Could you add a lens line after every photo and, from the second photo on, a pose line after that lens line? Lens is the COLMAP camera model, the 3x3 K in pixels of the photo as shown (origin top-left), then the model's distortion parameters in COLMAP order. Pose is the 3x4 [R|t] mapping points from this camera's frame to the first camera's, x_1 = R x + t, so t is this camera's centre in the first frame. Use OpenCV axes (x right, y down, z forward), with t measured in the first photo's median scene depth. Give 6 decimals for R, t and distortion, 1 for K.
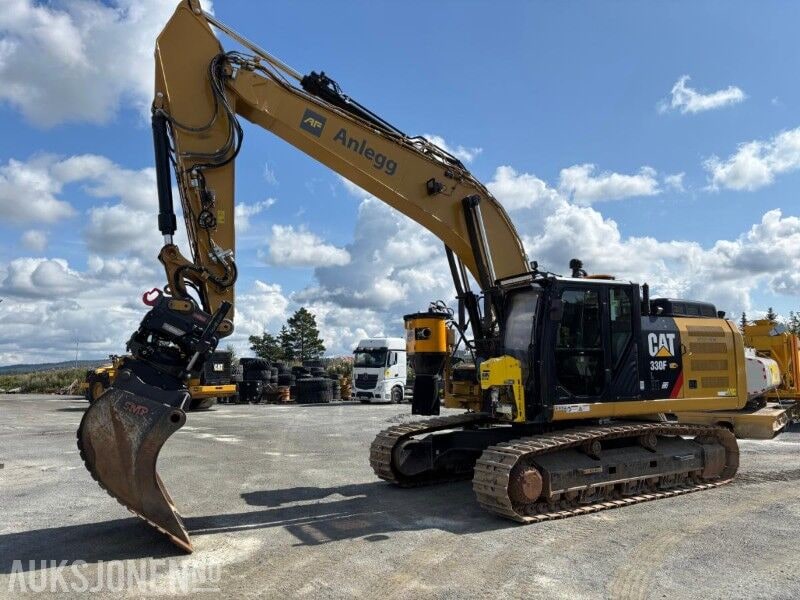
lens RADIAL K [[606.4, 0, 402.9], [0, 606.4, 298.6], [0, 0, 1]] dist [0.056444, -0.061568]
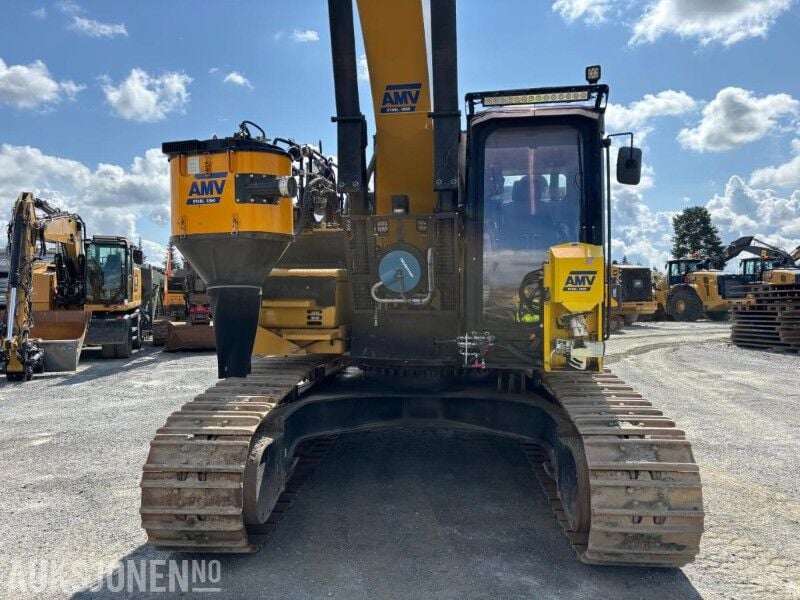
lens RADIAL K [[601.3, 0, 401.1], [0, 601.3, 313.5], [0, 0, 1]] dist [-0.001942, 0.088578]
pose [[0.589282, -0.025412, 0.807528, -0.302688], [-0.093220, 0.990691, 0.099202, 0.112212], [-0.802532, -0.133736, 0.581427, 0.804204]]
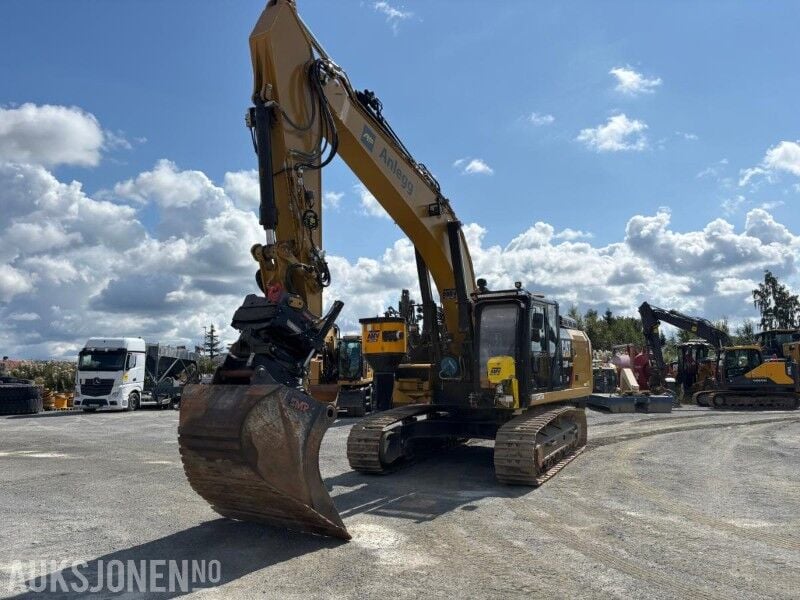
lens RADIAL K [[606.4, 0, 402.9], [0, 606.4, 298.6], [0, 0, 1]] dist [0.056444, -0.061568]
pose [[0.849631, 0.056670, 0.524324, -0.649339], [-0.053654, 0.998340, -0.020959, 0.013595], [-0.524641, -0.010325, 0.851261, 0.049075]]
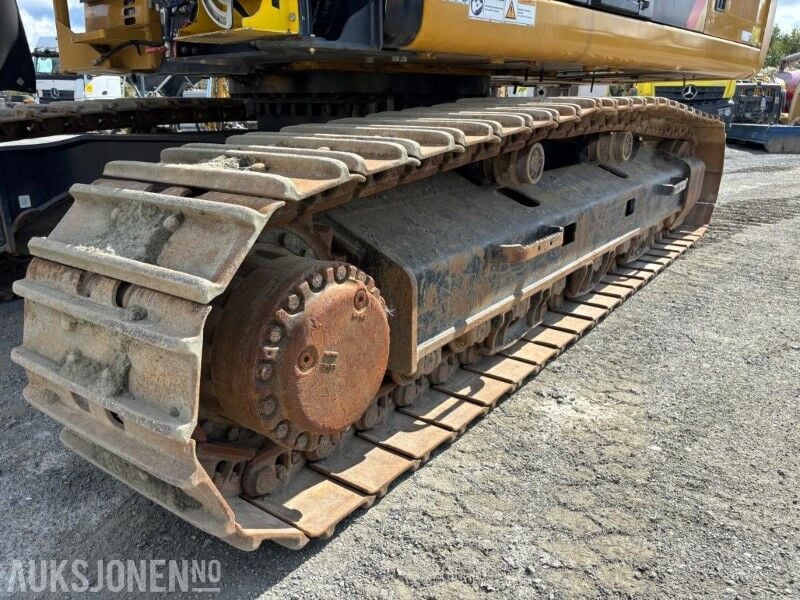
lens RADIAL K [[606.4, 0, 402.9], [0, 606.4, 298.6], [0, 0, 1]] dist [0.056444, -0.061568]
pose [[0.929930, -0.098838, 0.354204, 0.145572], [-0.053024, 0.917098, 0.395119, 0.190230], [-0.363893, -0.386215, 0.847597, 0.747731]]
